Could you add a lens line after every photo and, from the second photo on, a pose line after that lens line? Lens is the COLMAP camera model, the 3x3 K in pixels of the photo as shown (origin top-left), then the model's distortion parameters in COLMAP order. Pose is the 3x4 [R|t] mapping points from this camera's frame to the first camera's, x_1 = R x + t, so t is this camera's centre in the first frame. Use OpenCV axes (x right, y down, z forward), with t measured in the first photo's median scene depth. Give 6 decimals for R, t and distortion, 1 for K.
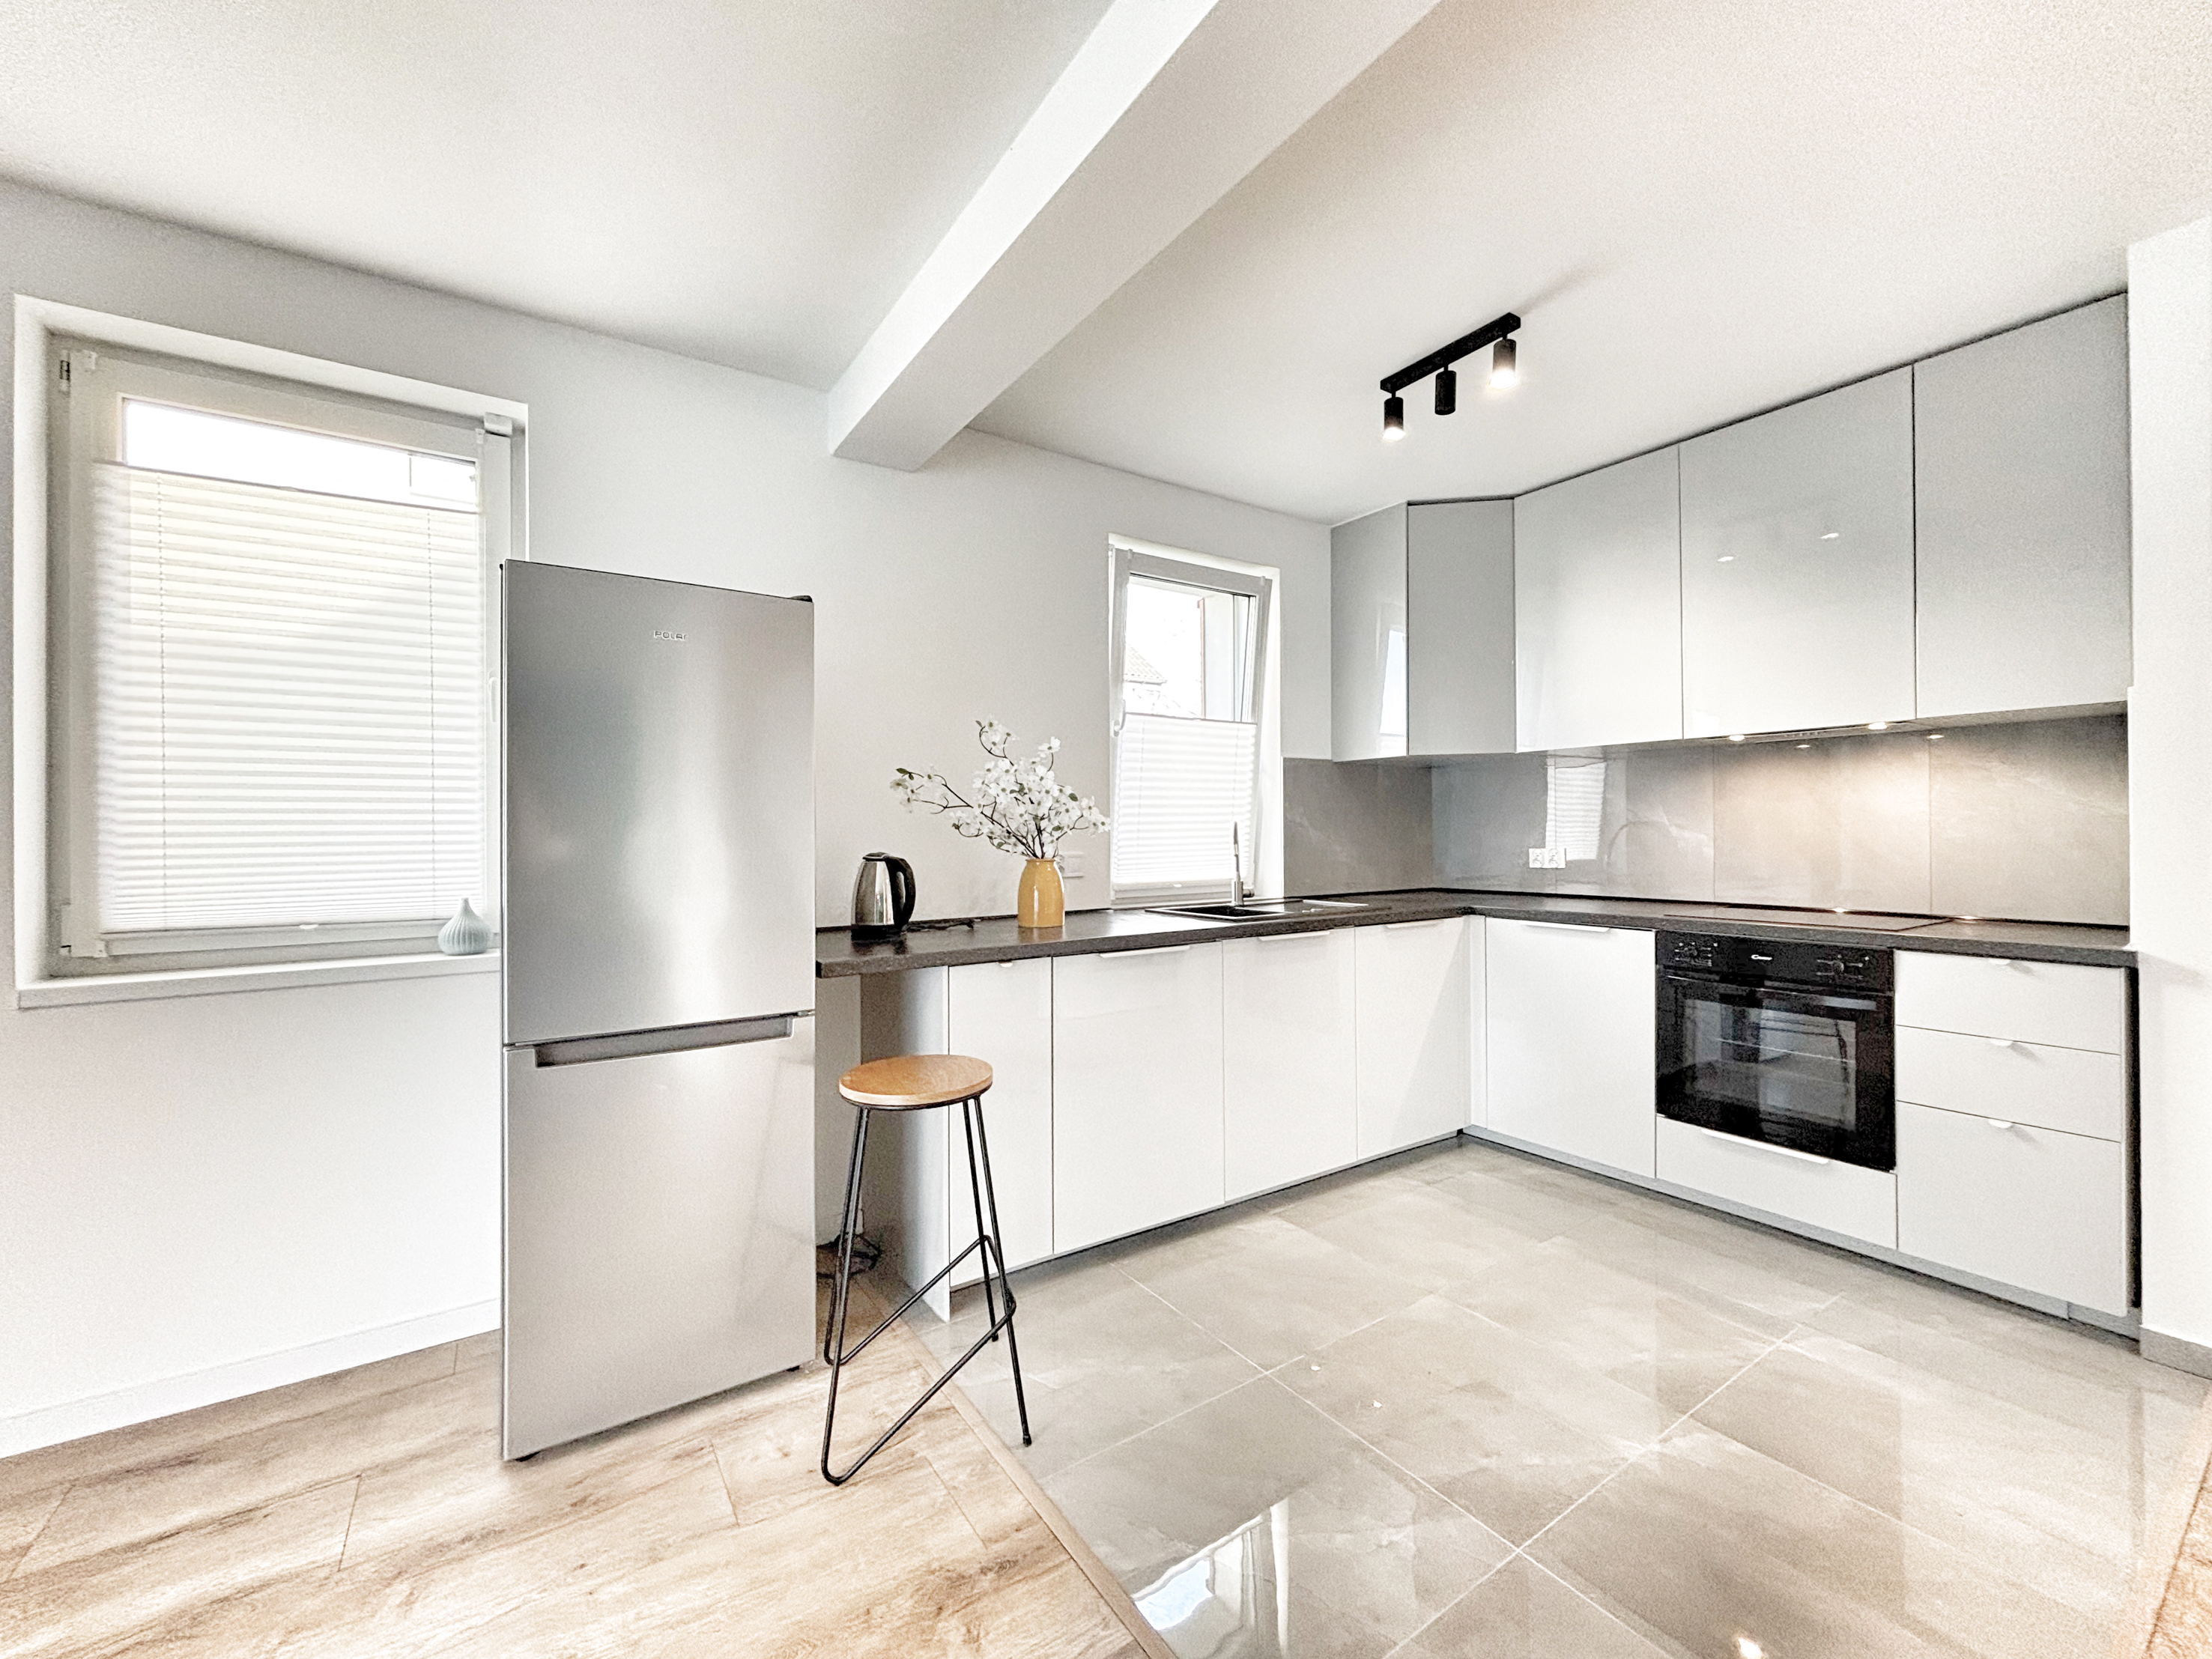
lens RADIAL K [[898.2, 0, 1109.0], [0, 898.2, 820.8], [0, 0, 1]] dist [0.000754, 0.000042]
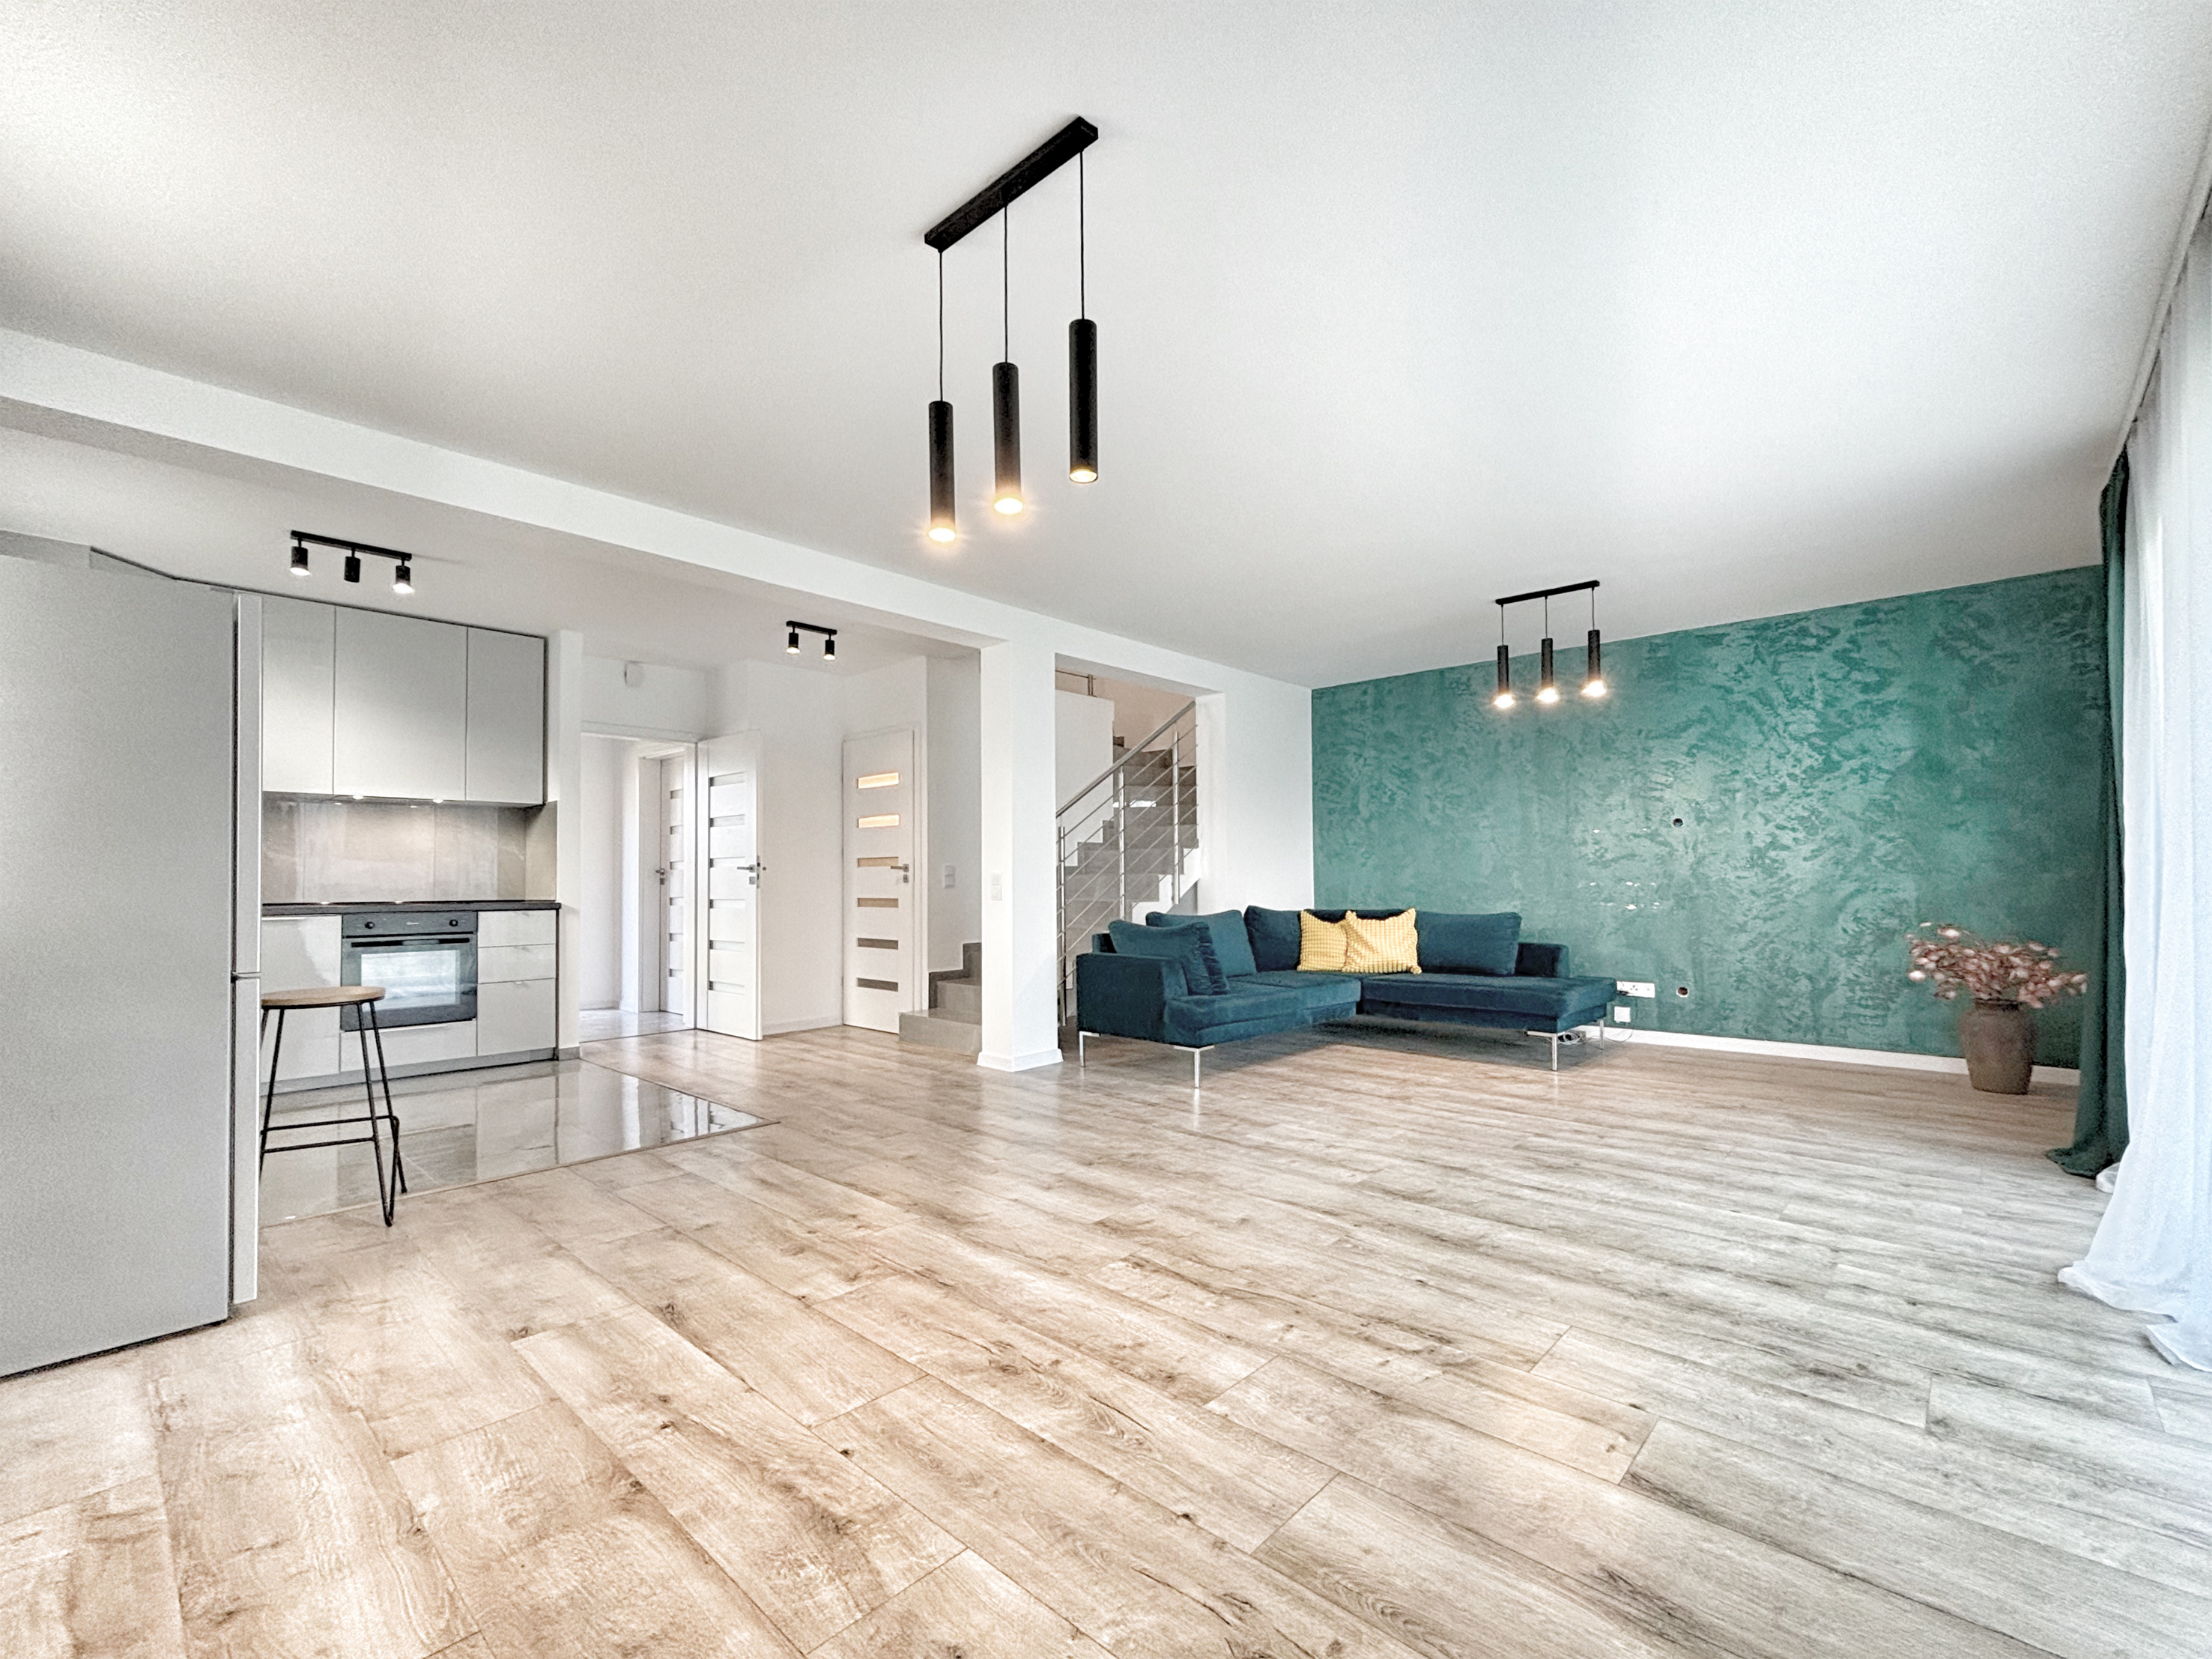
lens RADIAL K [[952.1, 0, 1106.5], [0, 952.1, 874.6], [0, 0, 1]] dist [0.001133, 0.000032]
pose [[-0.230593, 0.009892, 0.973000, -1.671459], [-0.007808, 0.999897, -0.012016, 0.074304], [-0.973019, -0.010367, -0.230492, 0.093832]]
